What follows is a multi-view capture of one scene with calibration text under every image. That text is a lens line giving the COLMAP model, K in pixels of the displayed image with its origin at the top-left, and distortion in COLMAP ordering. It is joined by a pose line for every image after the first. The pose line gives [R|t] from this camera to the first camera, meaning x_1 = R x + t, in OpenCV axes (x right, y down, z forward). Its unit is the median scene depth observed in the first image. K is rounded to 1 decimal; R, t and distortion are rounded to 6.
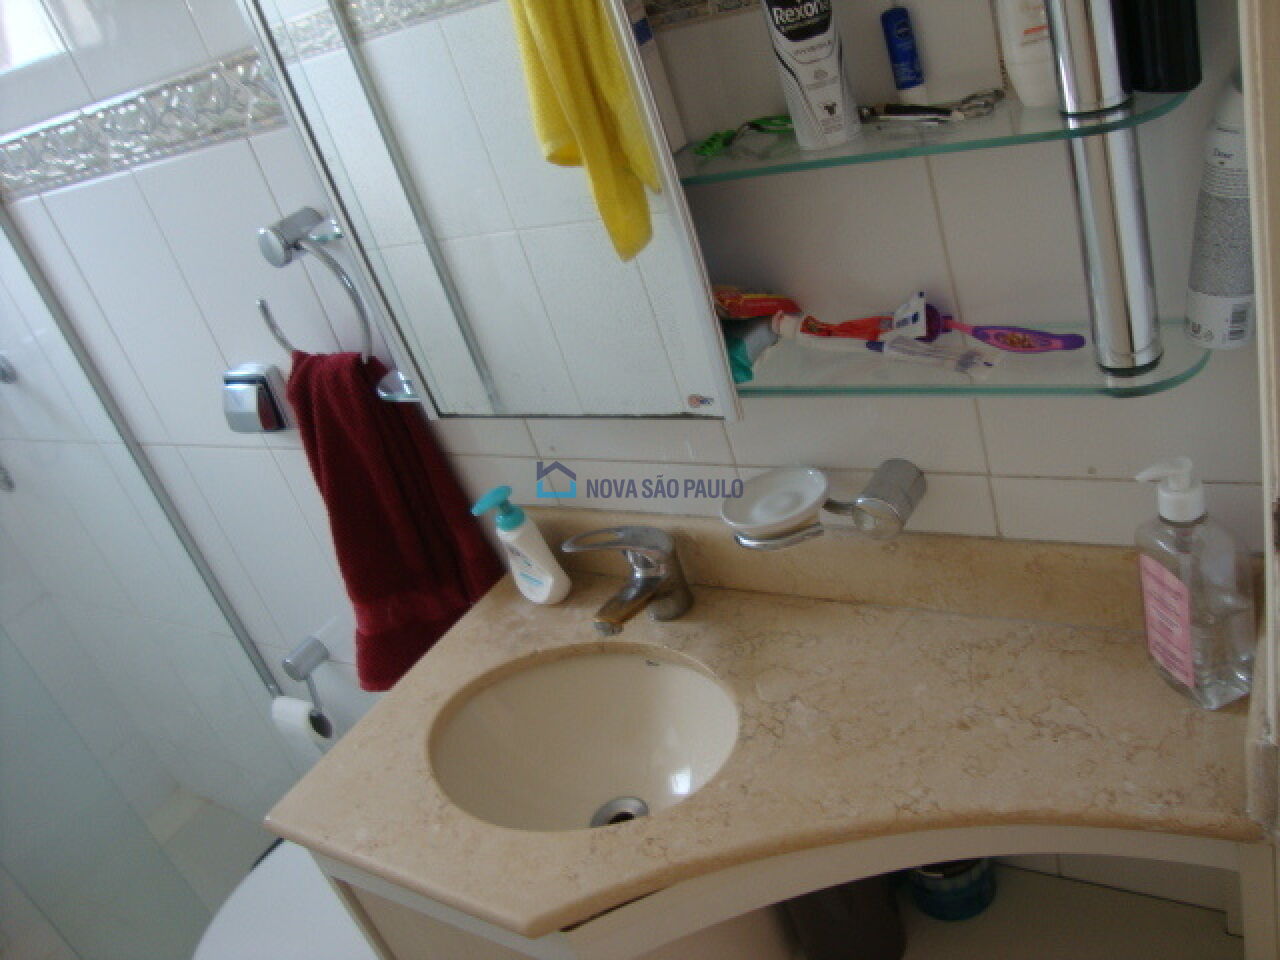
lens RADIAL K [[1145.2, 0, 647.5], [0, 1145.2, 477.4], [0, 0, 1]] dist [-0.190485, 0.191587]
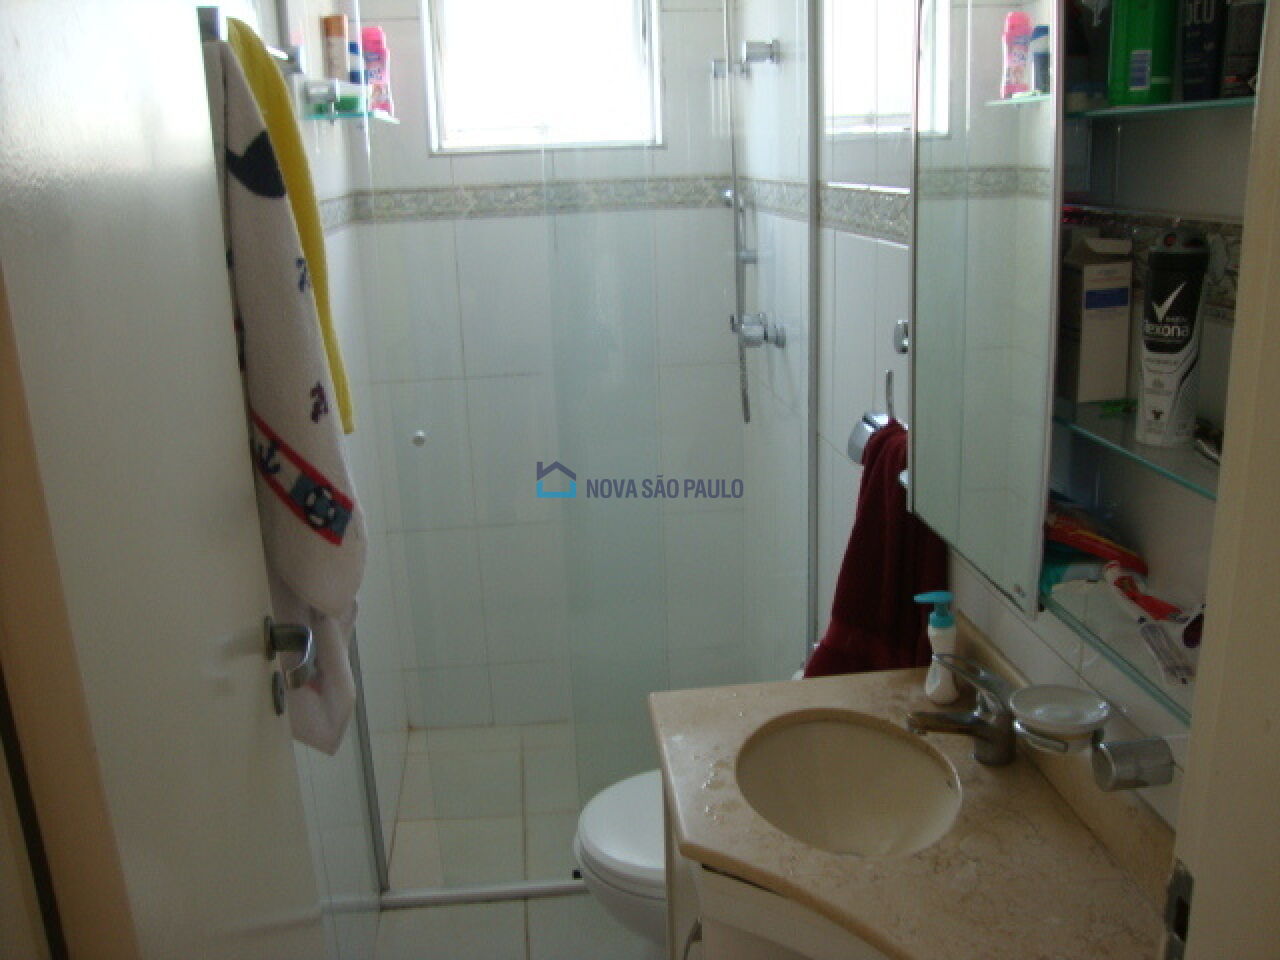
lens RADIAL K [[1145.2, 0, 647.0], [0, 1145.2, 477.7], [0, 0, 1]] dist [-0.190485, 0.191587]
pose [[0.617375, 0.465969, -0.633815, 0.467641], [-0.500540, 0.854242, 0.140466, -0.130761], [0.606884, 0.230530, 0.760623, -0.150834]]
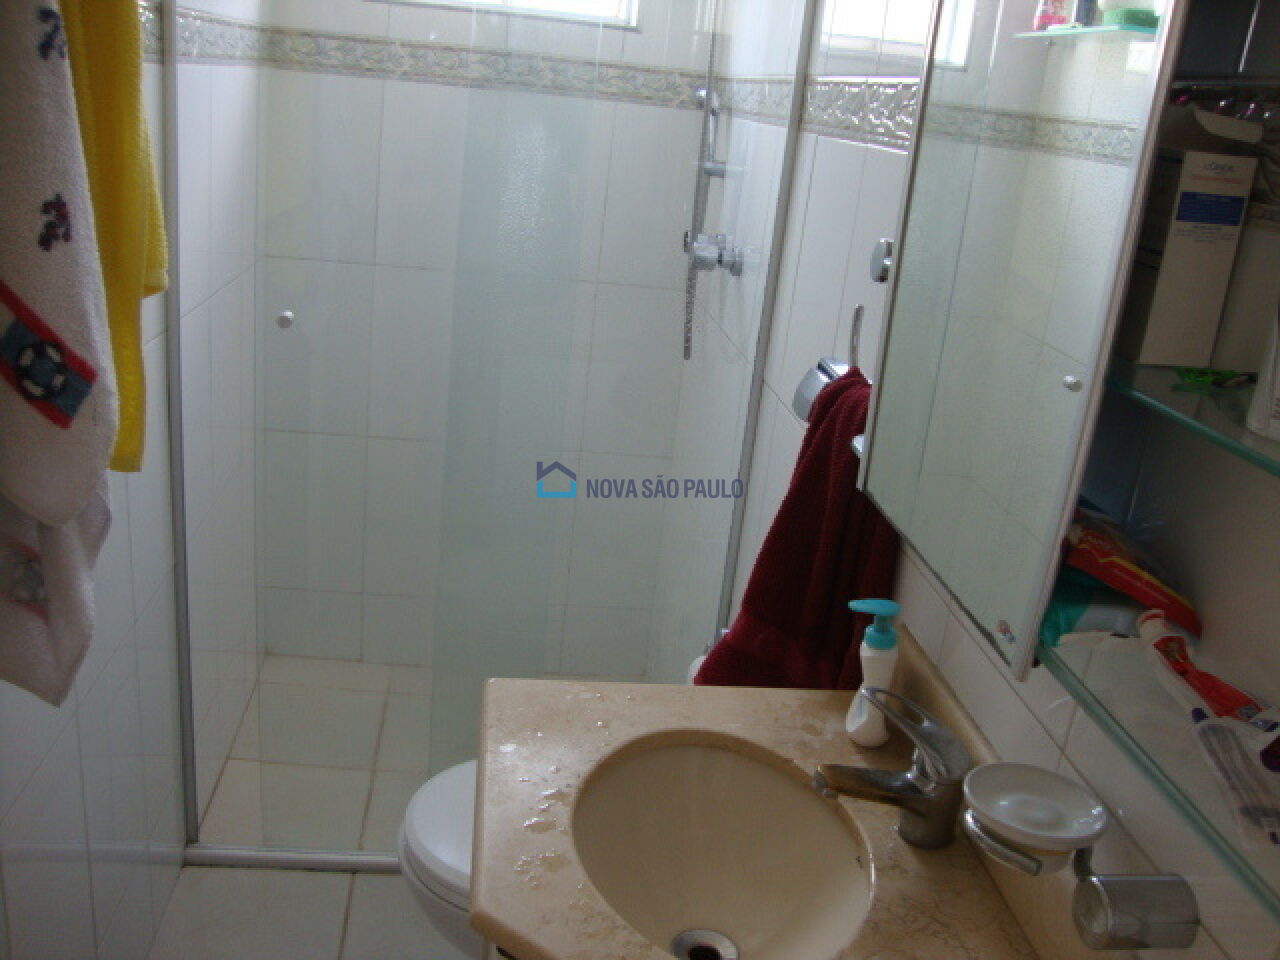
lens RADIAL K [[1145.2, 0, 649.2], [0, 1145.2, 483.9], [0, 0, 1]] dist [-0.190485, 0.191587]
pose [[0.572540, 0.582522, -0.576946, 0.280369], [-0.619835, 0.768149, 0.160473, -0.111464], [0.536659, 0.265734, 0.800863, 0.194341]]
